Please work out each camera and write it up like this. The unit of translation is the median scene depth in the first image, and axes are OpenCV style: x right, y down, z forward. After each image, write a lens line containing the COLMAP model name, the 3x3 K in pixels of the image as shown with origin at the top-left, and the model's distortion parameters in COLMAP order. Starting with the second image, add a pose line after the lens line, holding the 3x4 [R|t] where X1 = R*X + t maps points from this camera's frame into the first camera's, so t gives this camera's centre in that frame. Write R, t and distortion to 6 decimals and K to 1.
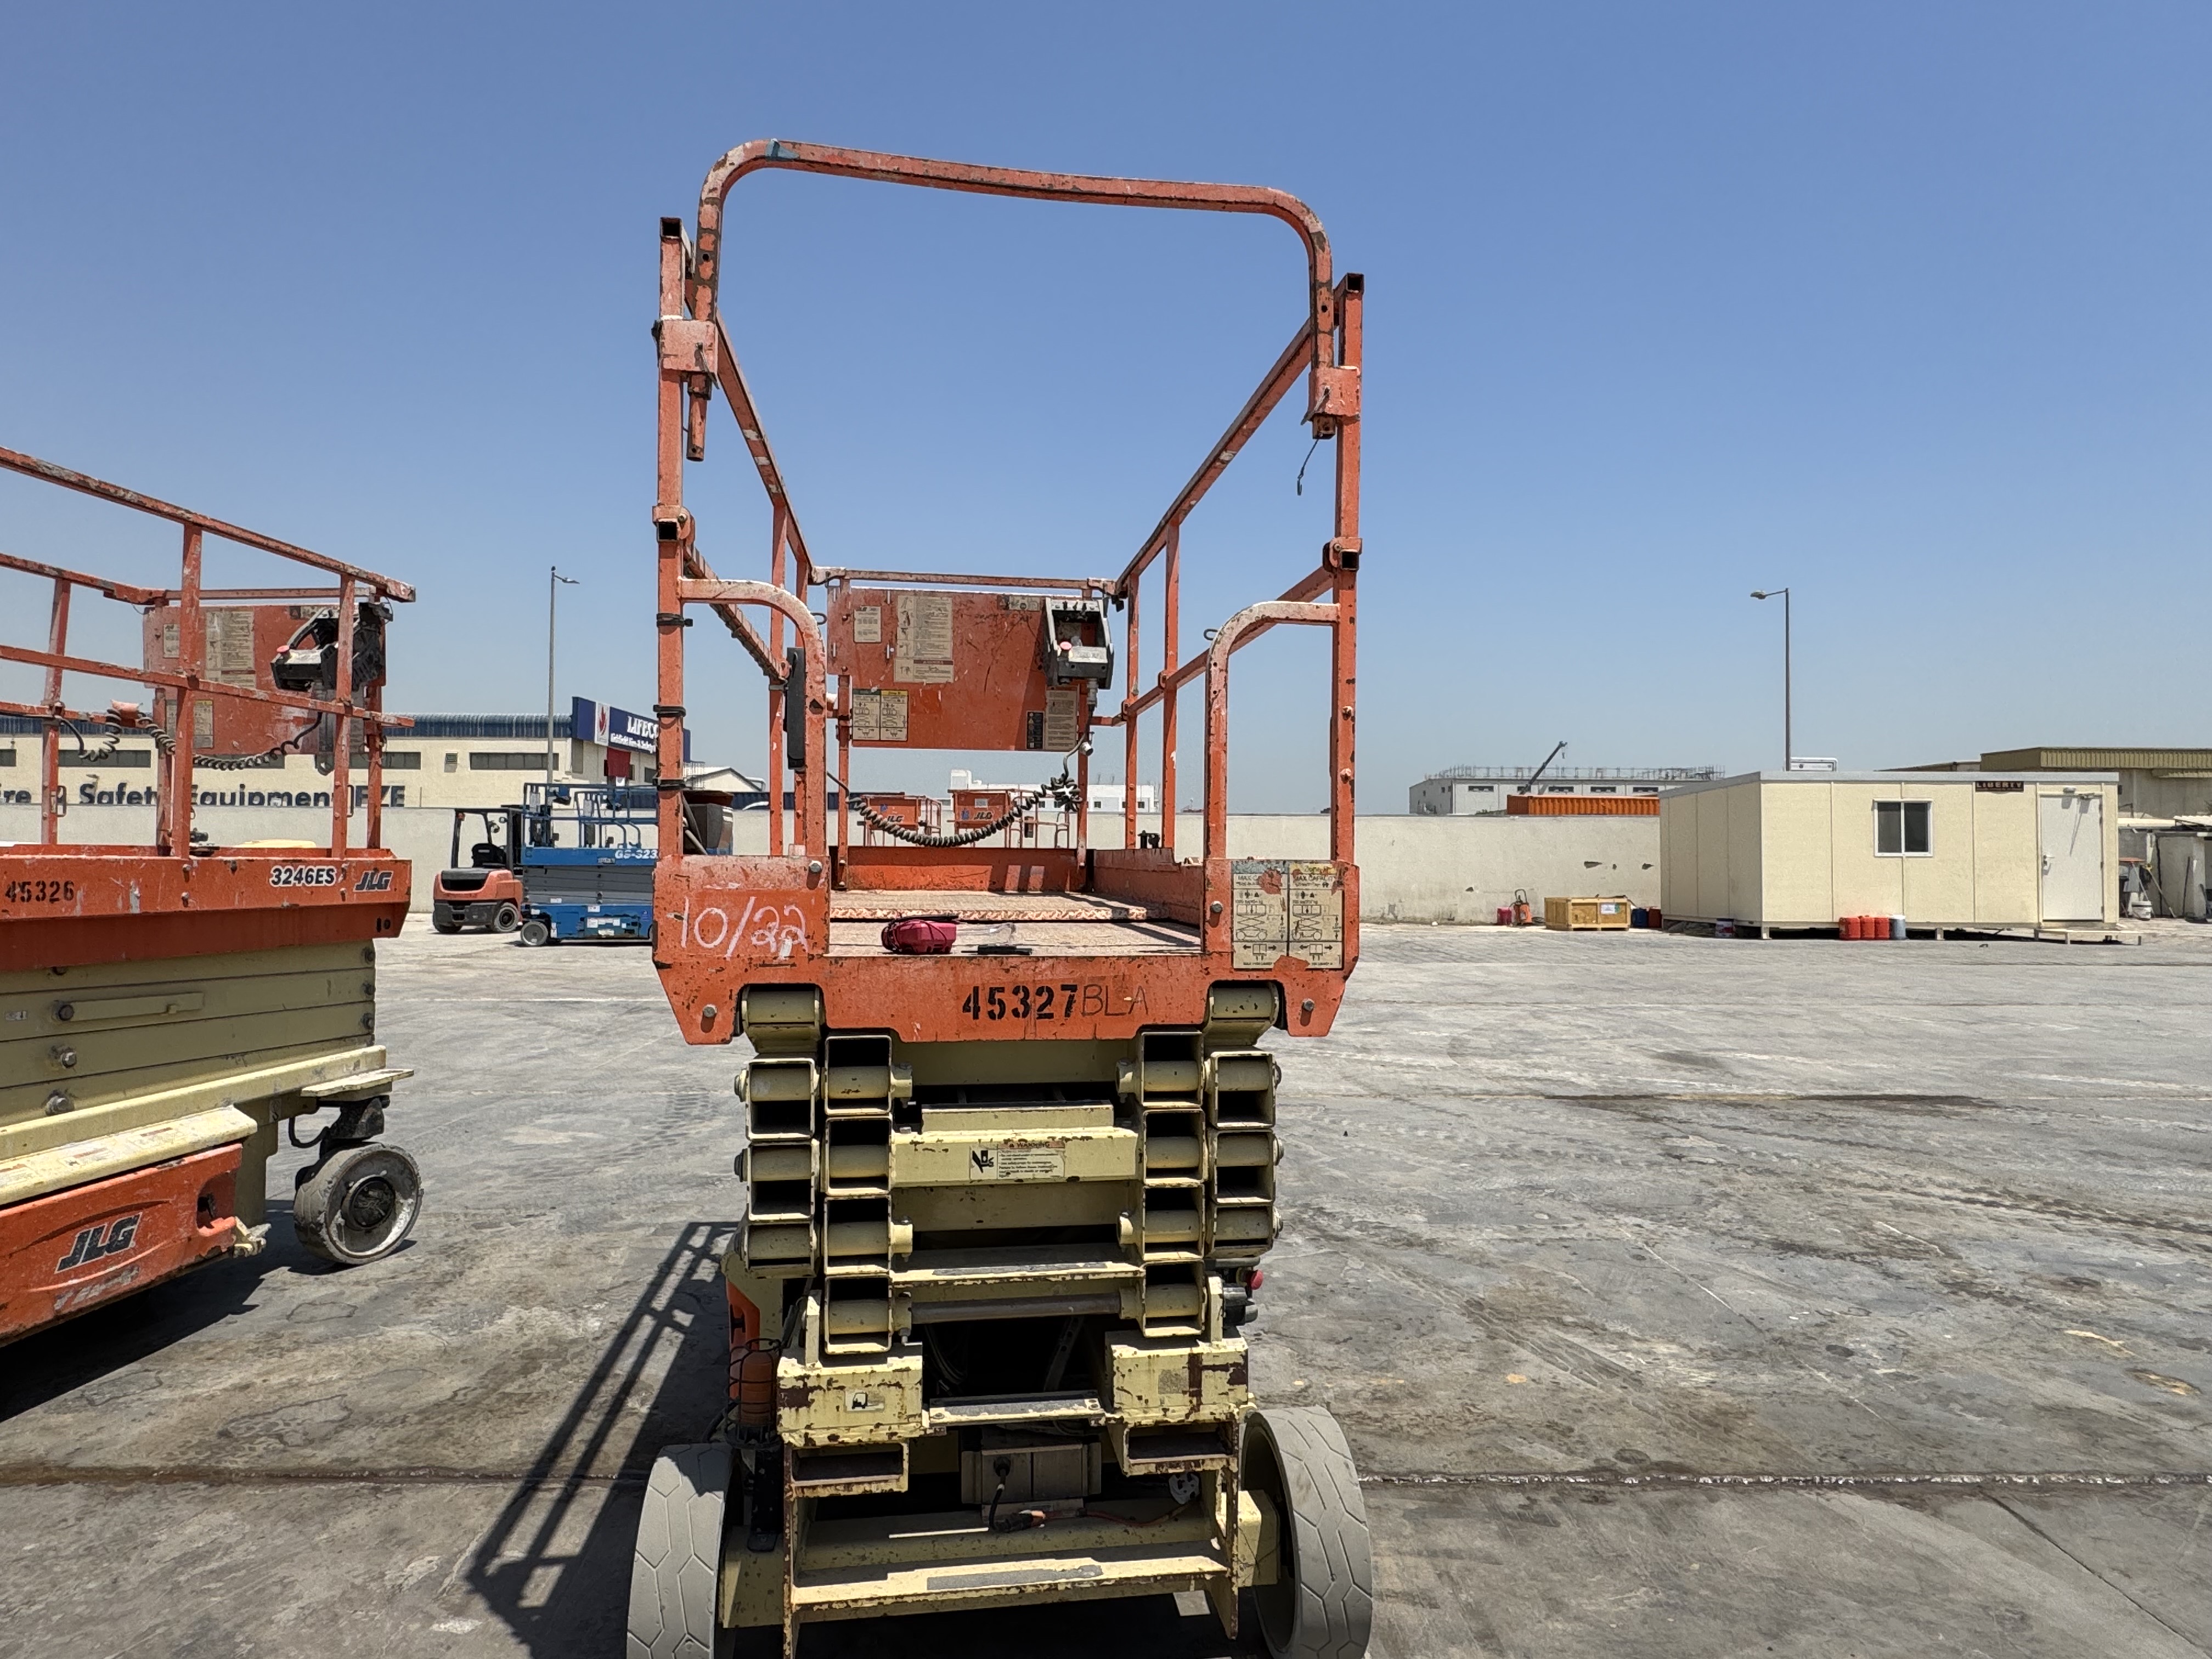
lens RADIAL K [[1282.9, 0, 1108.7], [0, 1282.9, 829.5], [0, 0, 1]] dist [-0.002883, -0.000265]
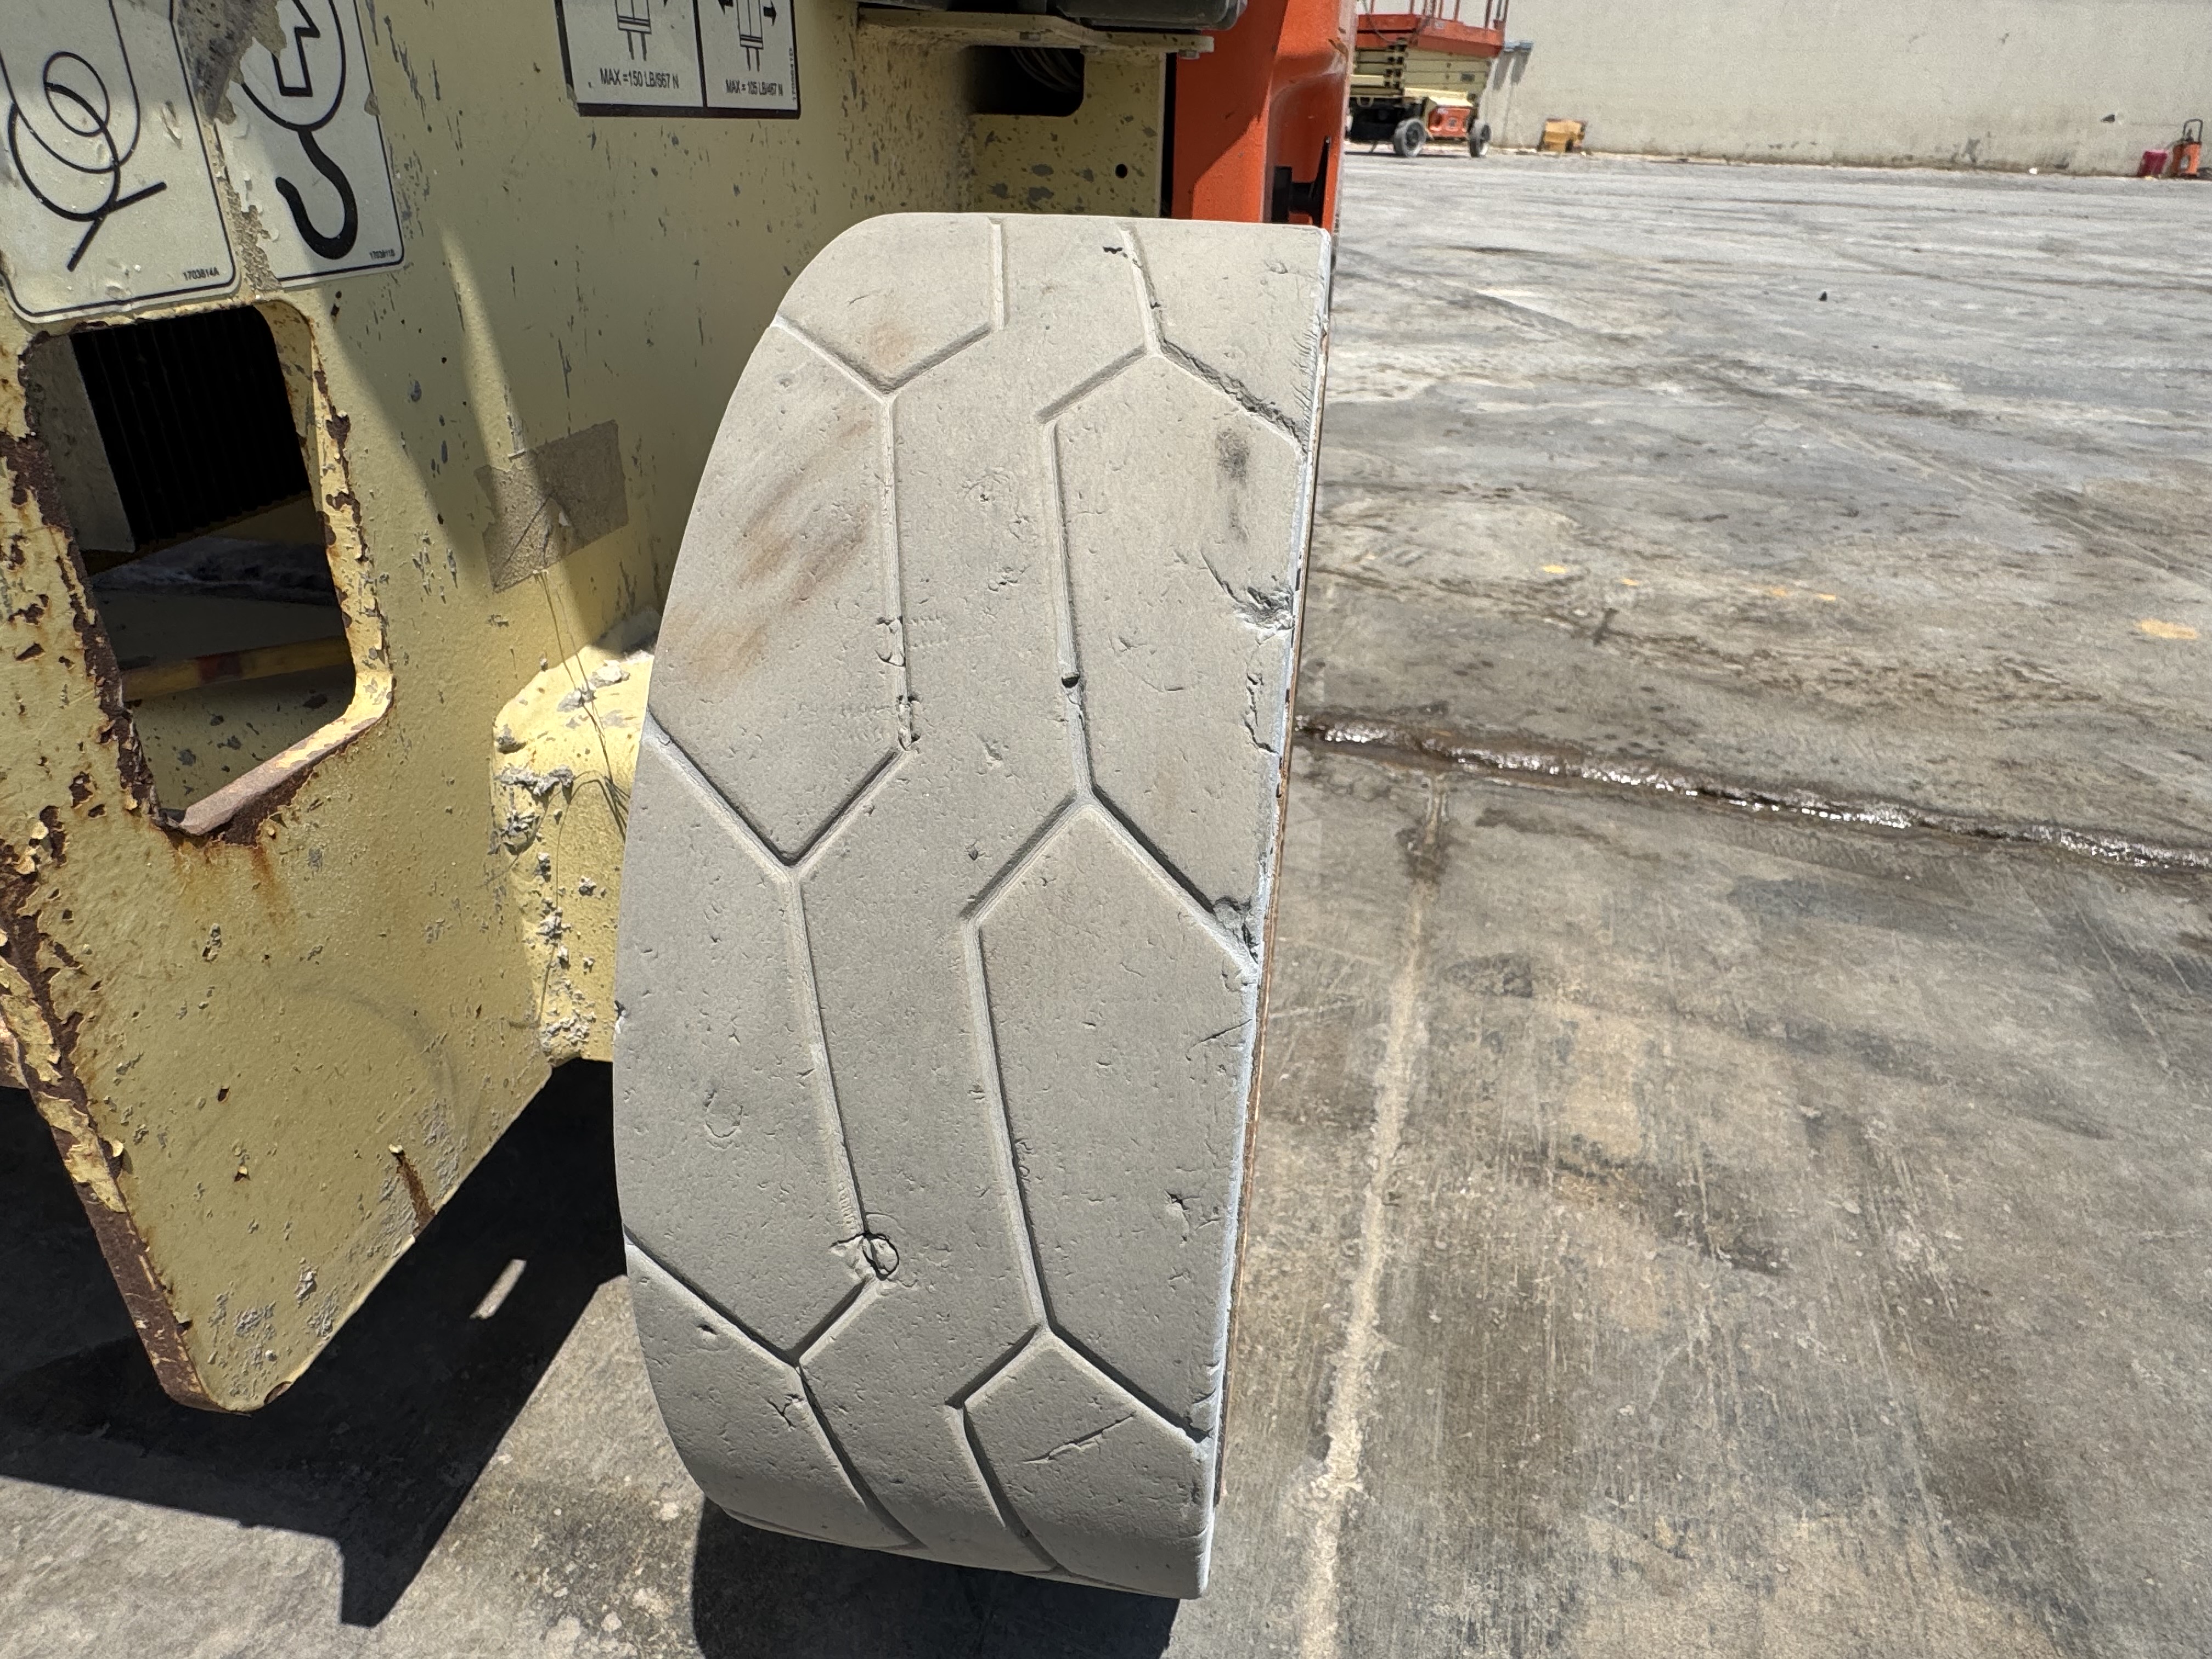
lens RADIAL K [[1347.6, 0, 1106.5], [0, 1347.6, 821.5], [0, 0, 1]] dist [-0.004118, 0.000851]
pose [[0.953129, 0.161650, -0.255764, 0.145466], [-0.019024, 0.875662, 0.482550, 0.321071], [0.301967, -0.455067, 0.837693, 0.605292]]
